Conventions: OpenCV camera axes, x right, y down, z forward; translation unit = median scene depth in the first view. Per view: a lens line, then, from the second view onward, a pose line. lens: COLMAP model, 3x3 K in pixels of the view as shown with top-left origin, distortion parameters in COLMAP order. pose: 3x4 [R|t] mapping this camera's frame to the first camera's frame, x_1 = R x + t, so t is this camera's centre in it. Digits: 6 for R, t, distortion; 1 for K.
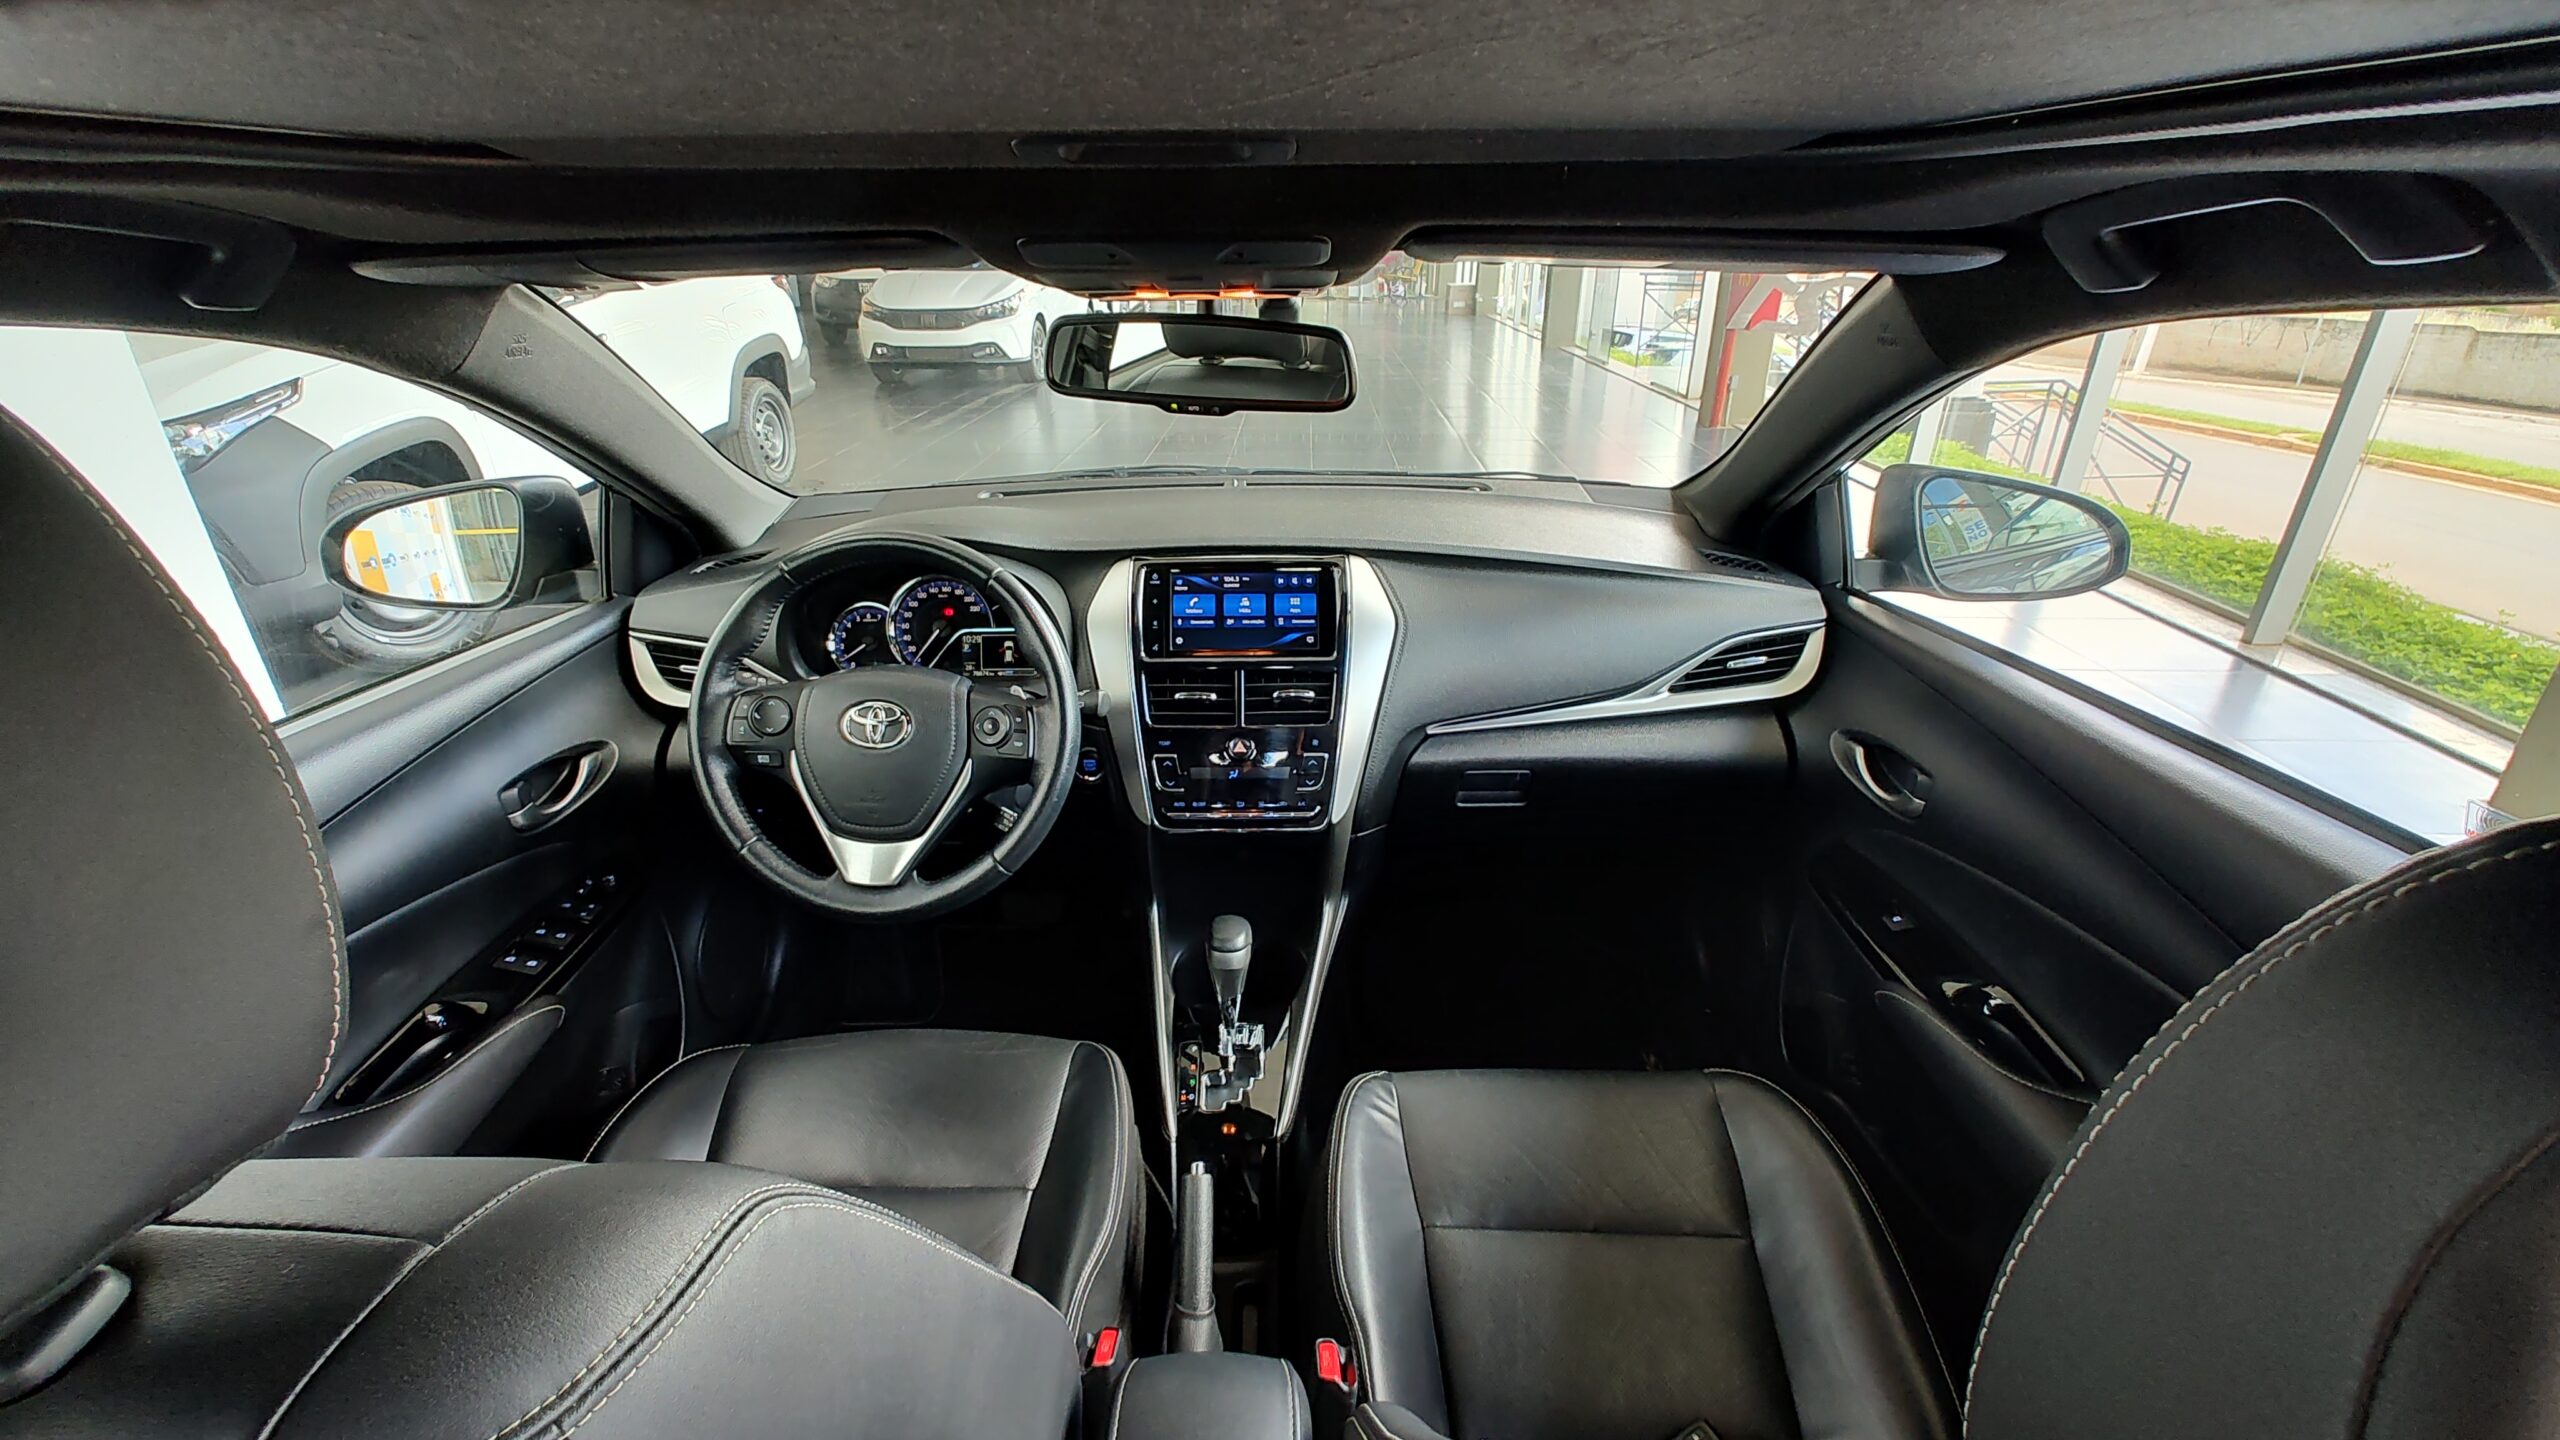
lens RADIAL K [[1067.7, 0, 1279.8], [0, 1067.7, 724.8], [0, 0, 1]] dist [-0.027836, 0.000165]
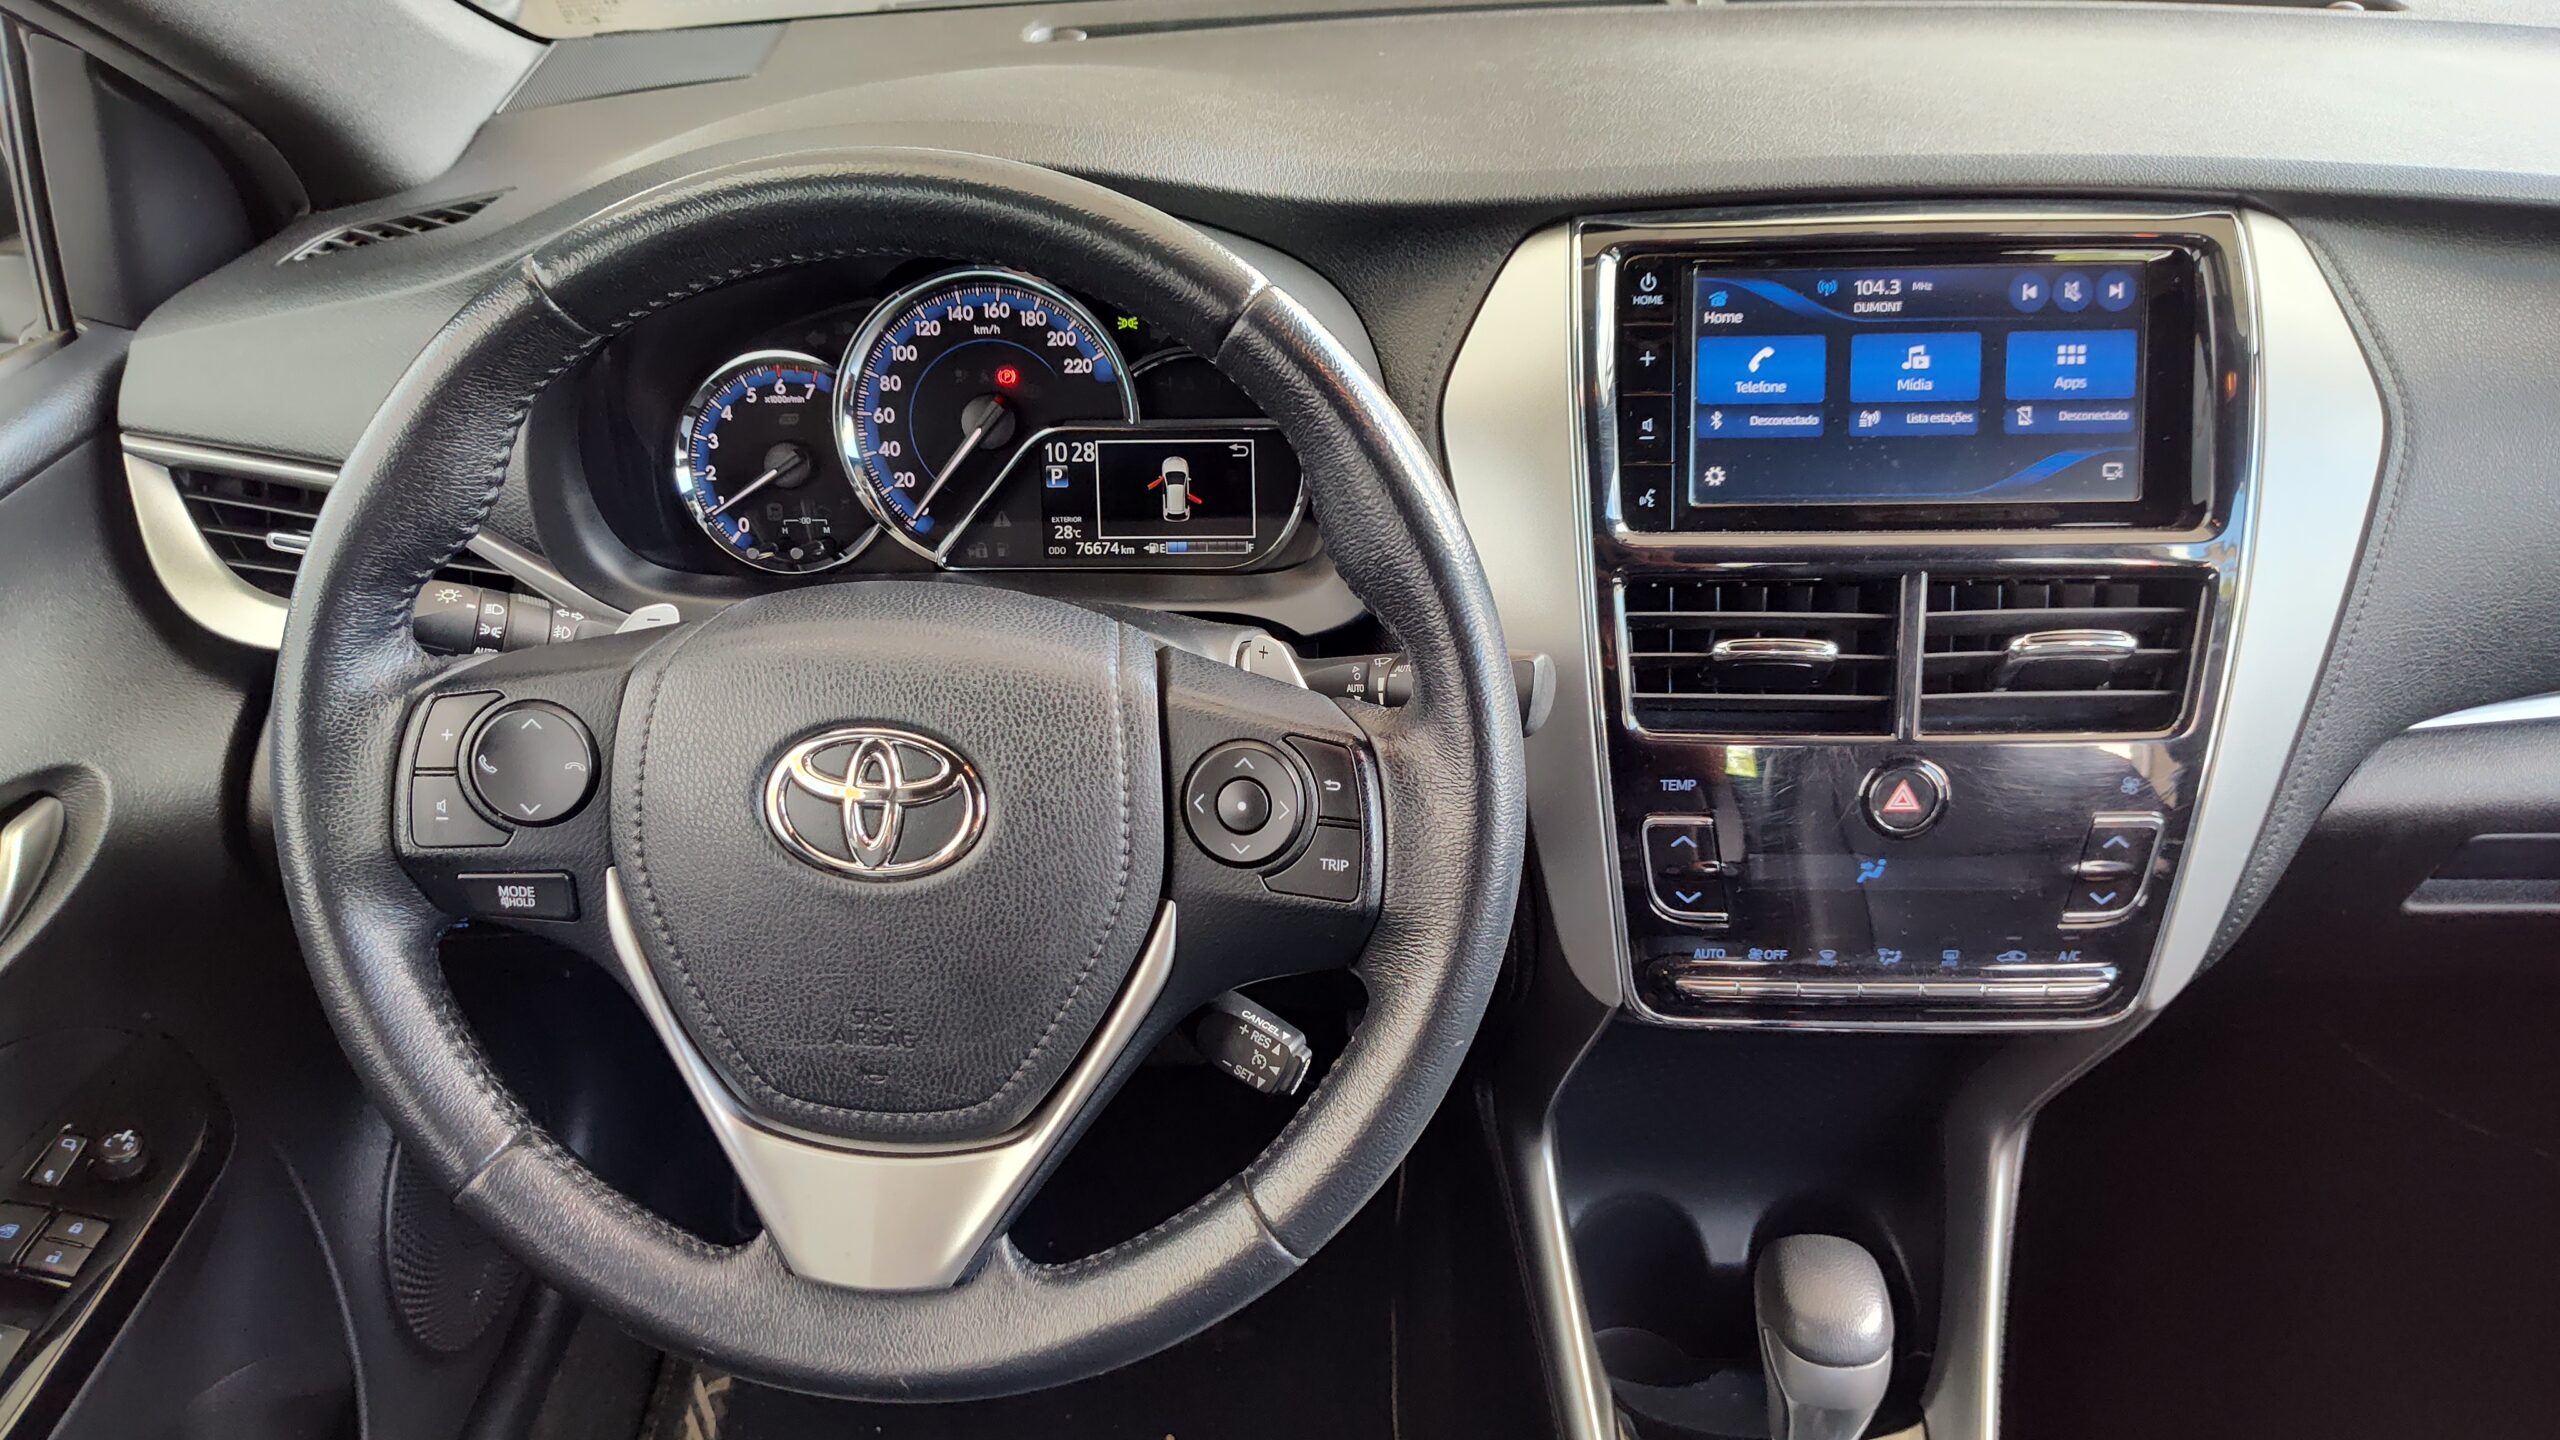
lens RADIAL K [[1751.5, 0, 1293.2], [0, 1751.5, 711.9], [0, 0, 1]] dist [0.002370, -0.026753]
pose [[0.999454, 0.002681, -0.032919, -0.209051], [0.002330, 0.988495, 0.151236, -0.089059], [0.032945, -0.151230, 0.987949, 0.437364]]
